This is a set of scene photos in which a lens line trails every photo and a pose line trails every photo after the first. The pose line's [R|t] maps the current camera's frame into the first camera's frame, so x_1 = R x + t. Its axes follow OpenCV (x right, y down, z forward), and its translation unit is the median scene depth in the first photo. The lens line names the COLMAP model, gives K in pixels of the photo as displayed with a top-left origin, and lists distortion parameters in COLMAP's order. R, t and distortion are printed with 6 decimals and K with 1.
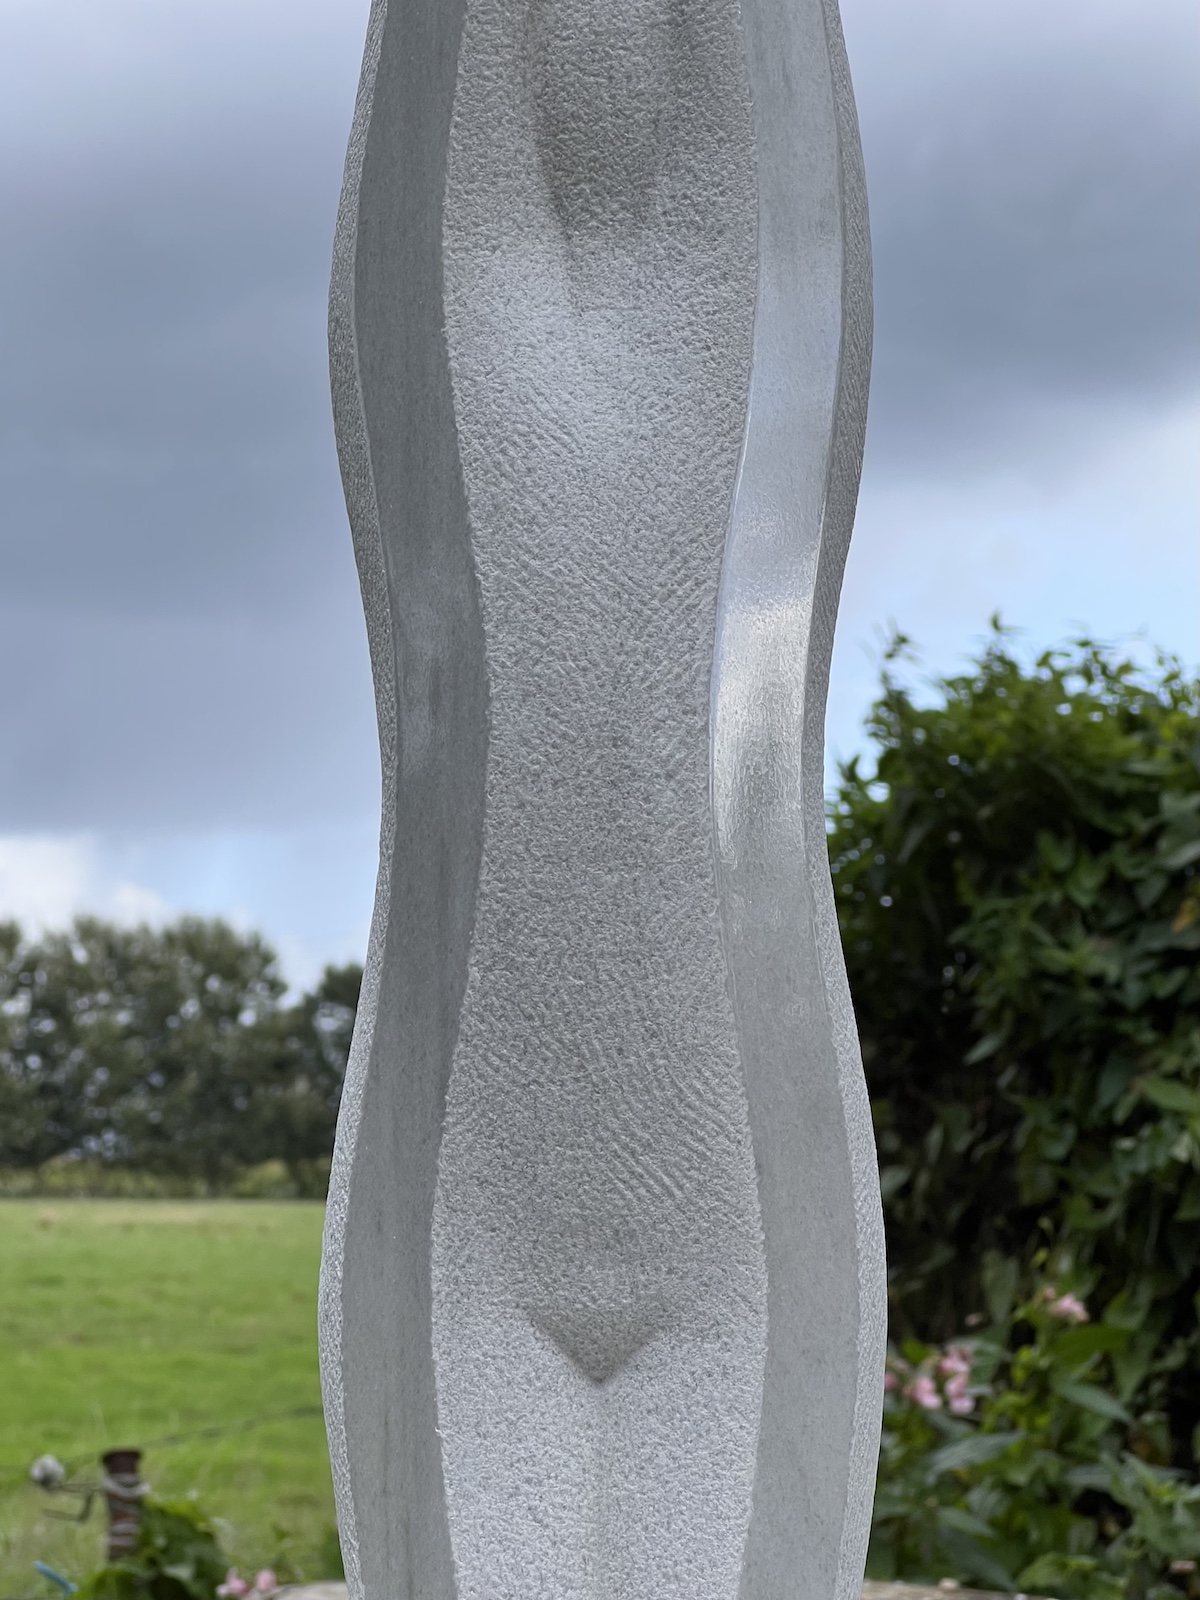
lens RADIAL K [[3585.7, 0, 595.7], [0, 3585.7, 838.8], [0, 0, 1]] dist [-0.414658, 7.403449]
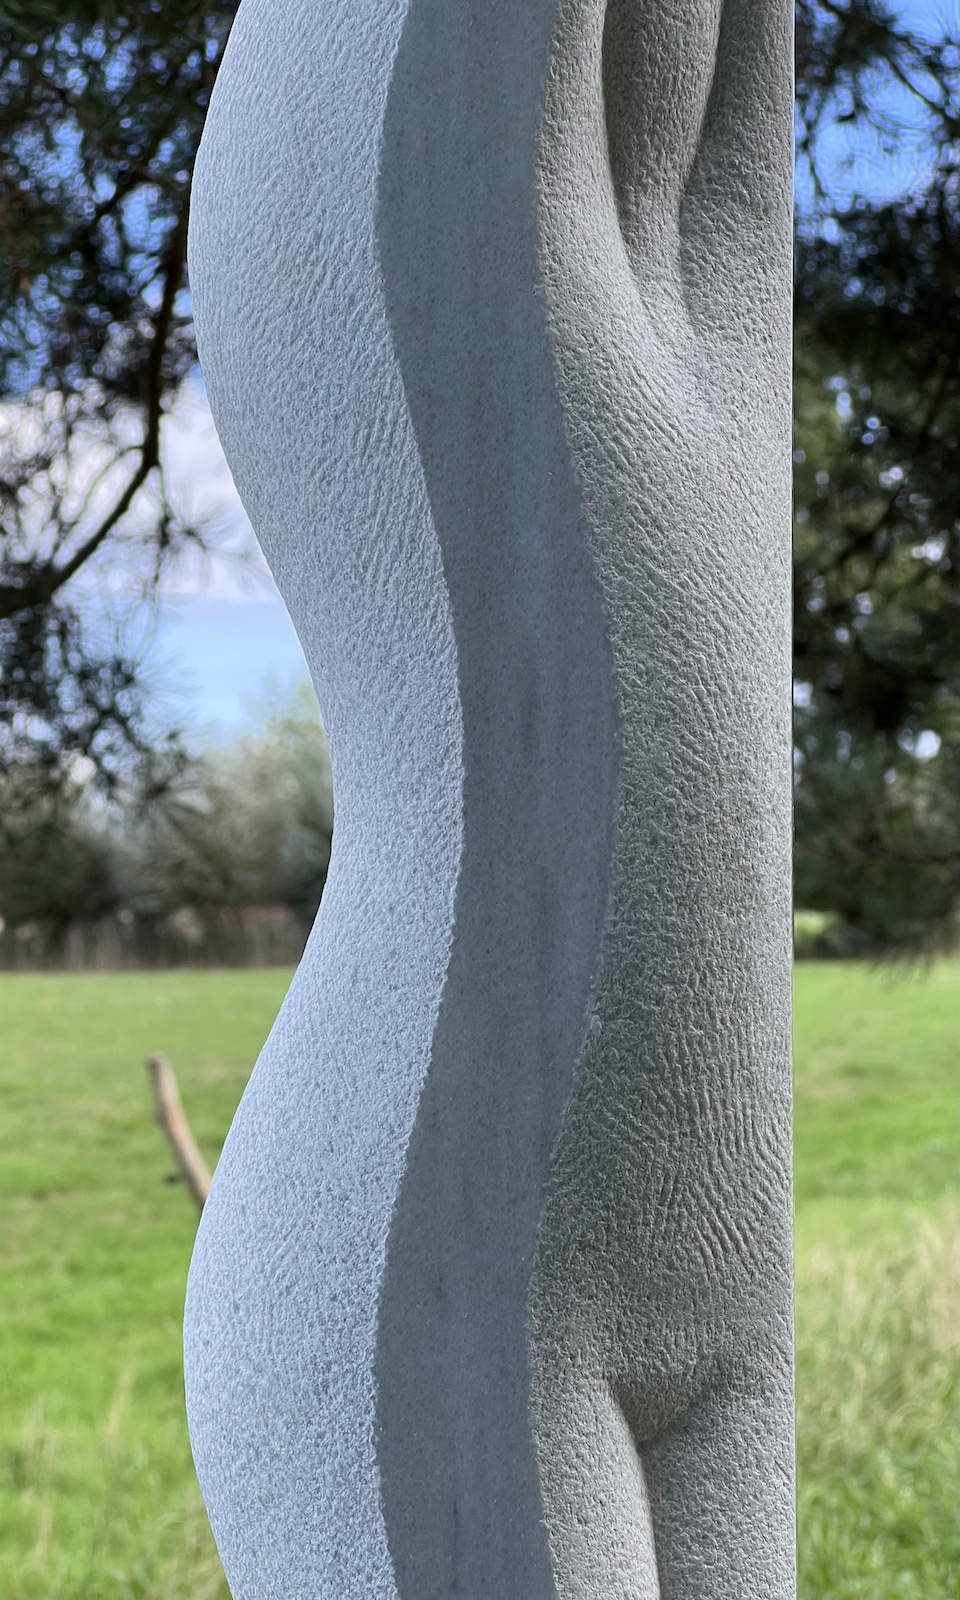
lens RADIAL K [[3634.4, 0, 418.4], [0, 3634.4, 800.1], [0, 0, 1]] dist [-0.308818, 6.021343]
pose [[0.772355, 0.014873, 0.635017, -0.657184], [-0.087825, 0.992624, 0.083572, -0.091991], [-0.629090, -0.120317, 0.767965, 0.324426]]
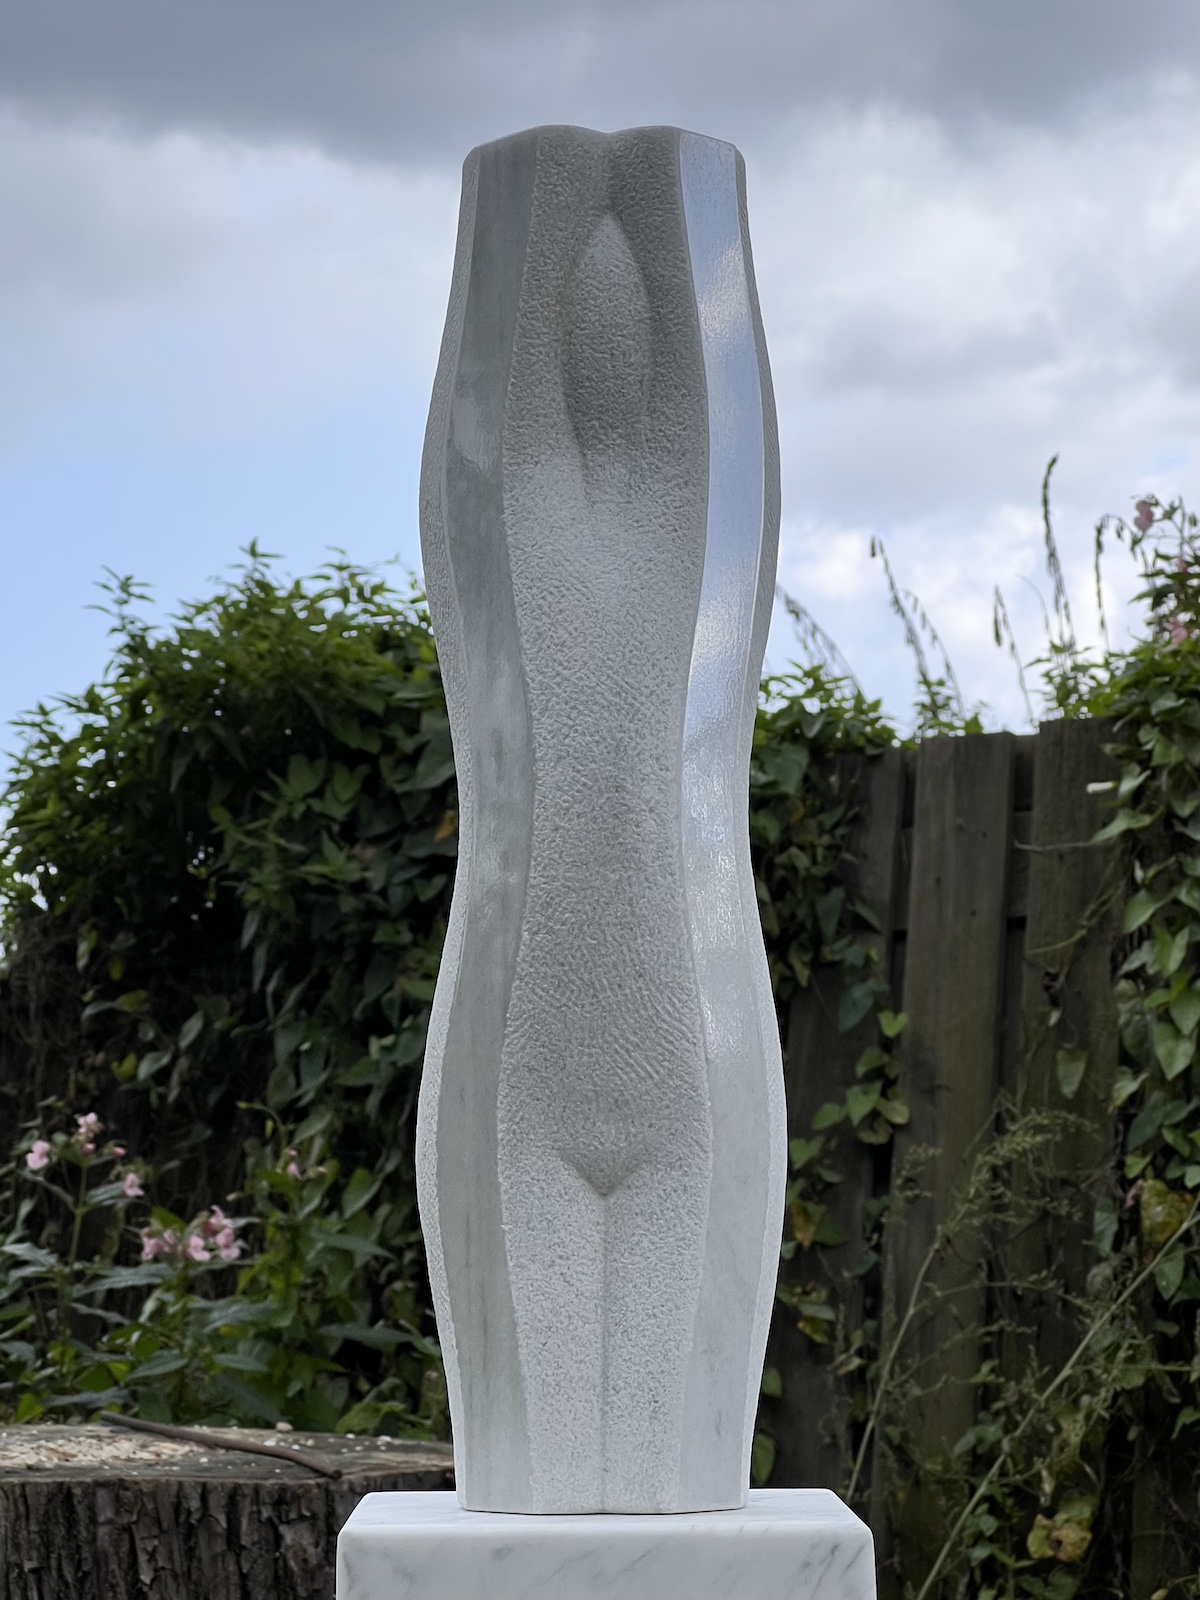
lens RADIAL K [[3660.4, 0, 600.0], [0, 3660.4, 800.0], [0, 0, 1]] dist [-0.765599, 12.394368]
pose [[0.999387, 0.003658, 0.034806, -0.057419], [-0.004231, 0.999856, 0.016412, -0.048109], [-0.034741, -0.016549, 0.999259, -0.594731]]
